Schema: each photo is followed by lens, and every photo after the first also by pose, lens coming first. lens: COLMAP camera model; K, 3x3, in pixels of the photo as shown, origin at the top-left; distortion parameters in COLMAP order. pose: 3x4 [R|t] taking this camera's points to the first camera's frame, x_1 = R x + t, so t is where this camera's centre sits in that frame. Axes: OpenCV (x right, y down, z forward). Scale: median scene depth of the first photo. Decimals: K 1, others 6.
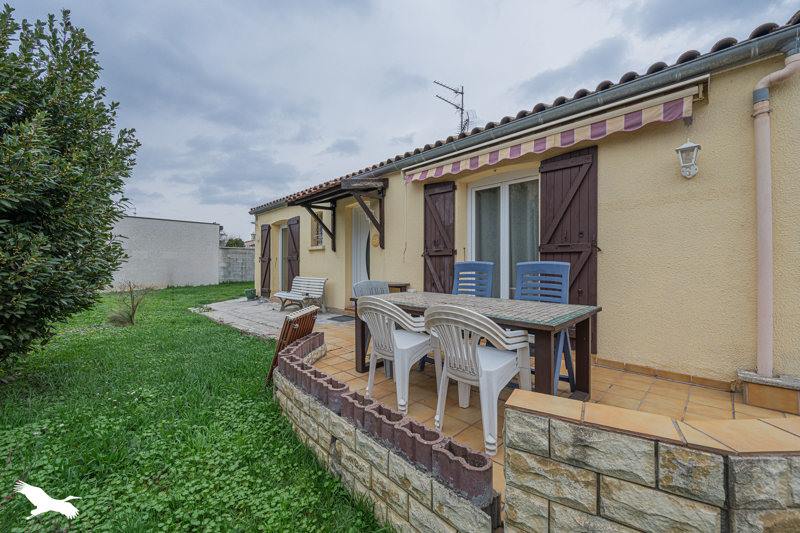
lens RADIAL K [[311.4, 0, 397.4], [0, 311.4, 265.5], [0, 0, 1]] dist [-0.002220, -0.000089]
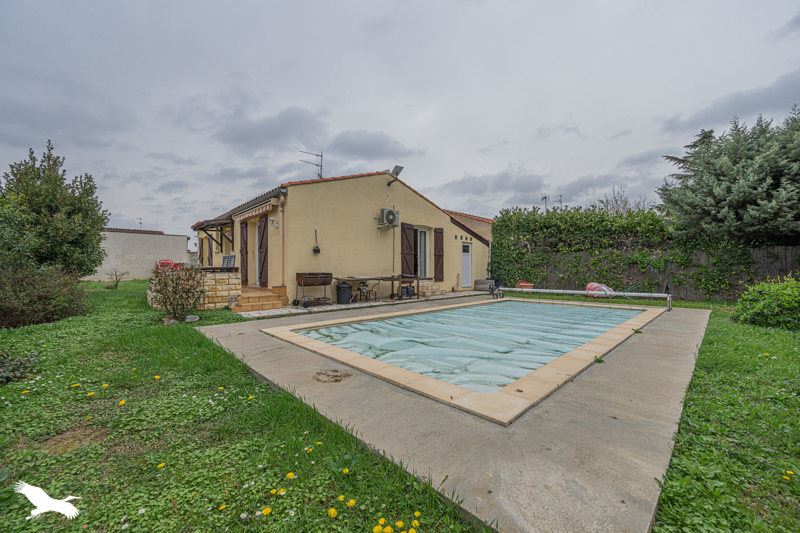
lens RADIAL K [[311.4, 0, 402.7], [0, 311.4, 266.7], [0, 0, 1]] dist [-0.002220, -0.000089]
pose [[0.999977, 0.002618, 0.006241, 1.876508], [-0.002579, 0.999976, -0.006366, 0.095251], [-0.006257, 0.006349, 0.999960, -1.904455]]
